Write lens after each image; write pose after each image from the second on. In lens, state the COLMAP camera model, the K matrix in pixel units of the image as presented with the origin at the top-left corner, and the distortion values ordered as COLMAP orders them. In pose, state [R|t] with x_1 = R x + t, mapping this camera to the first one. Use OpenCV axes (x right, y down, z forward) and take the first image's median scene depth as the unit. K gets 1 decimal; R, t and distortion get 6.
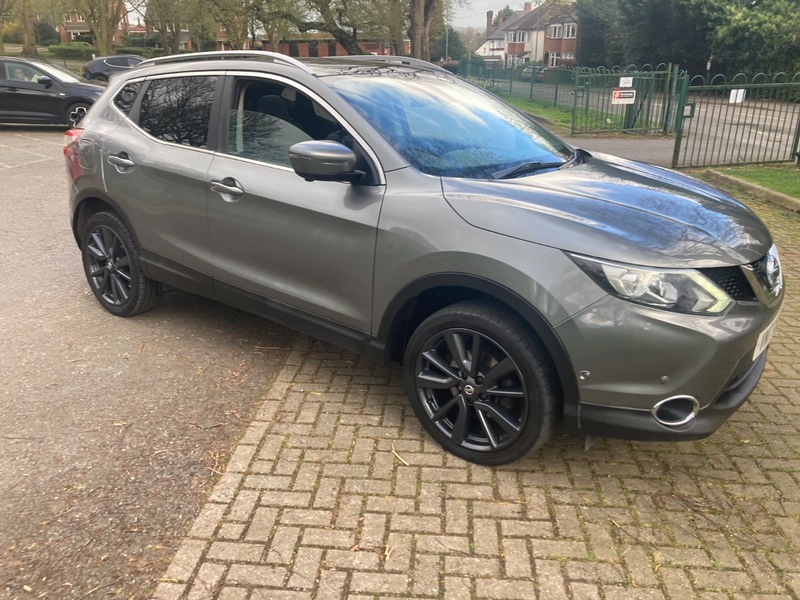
lens RADIAL K [[664.6, 0, 395.1], [0, 664.6, 295.3], [0, 0, 1]] dist [0.033652, -0.023185]
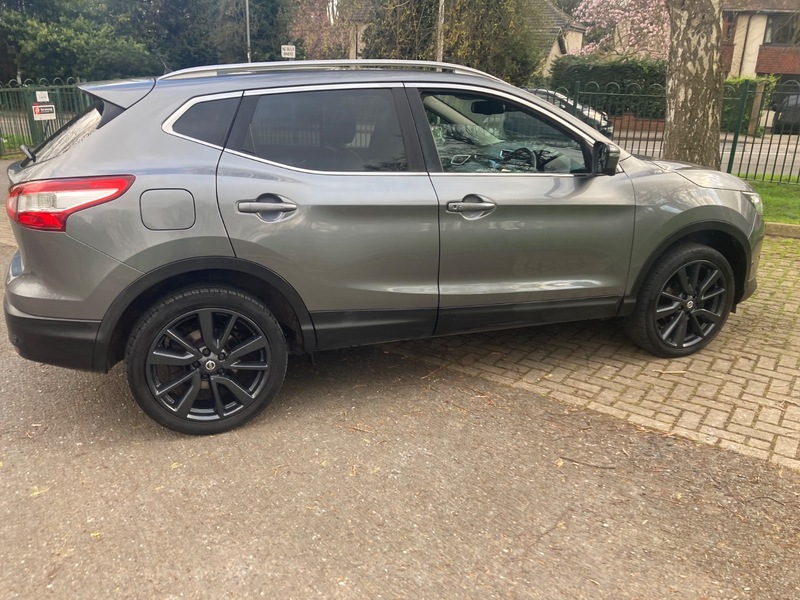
lens RADIAL K [[664.6, 0, 393.8], [0, 664.6, 291.1], [0, 0, 1]] dist [0.033652, -0.023185]
pose [[0.511012, -0.254239, 0.821115, -1.327465], [0.275453, 0.953317, 0.123747, -0.226887], [-0.814243, 0.162943, 0.557187, 0.690197]]
